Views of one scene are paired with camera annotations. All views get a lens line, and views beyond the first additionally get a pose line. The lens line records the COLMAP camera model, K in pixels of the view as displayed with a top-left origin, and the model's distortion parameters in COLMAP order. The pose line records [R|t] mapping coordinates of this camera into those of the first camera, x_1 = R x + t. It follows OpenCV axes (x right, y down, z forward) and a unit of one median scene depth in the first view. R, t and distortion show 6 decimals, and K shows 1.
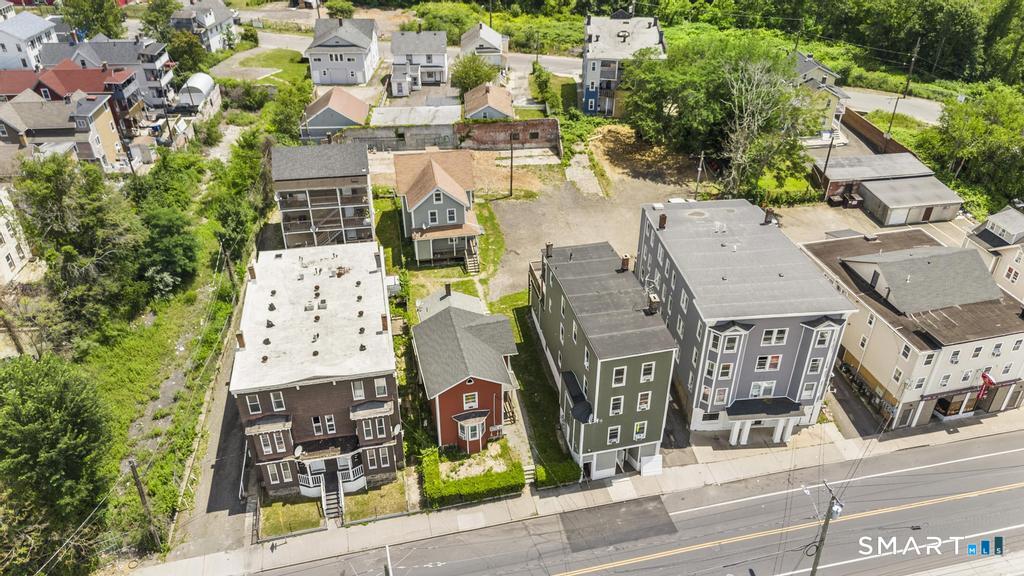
lens RADIAL K [[754.5, 0, 512.0], [0, 754.5, 288.0], [0, 0, 1]] dist [0.084862, -0.114659]
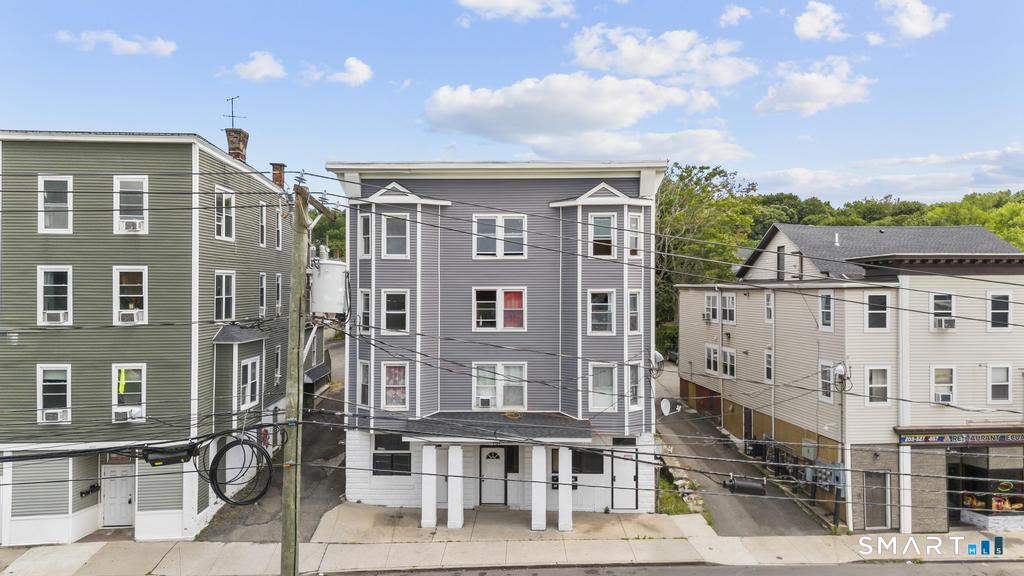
lens RADIAL K [[756.9, 0, 513.8], [0, 756.9, 278.0], [0, 0, 1]] dist [0.098782, -0.105653]
pose [[0.990958, 0.004537, -0.134094, 0.409612], [-0.078954, 0.827781, -0.555468, 0.335214], [0.108480, 0.561033, 0.820655, 0.630028]]
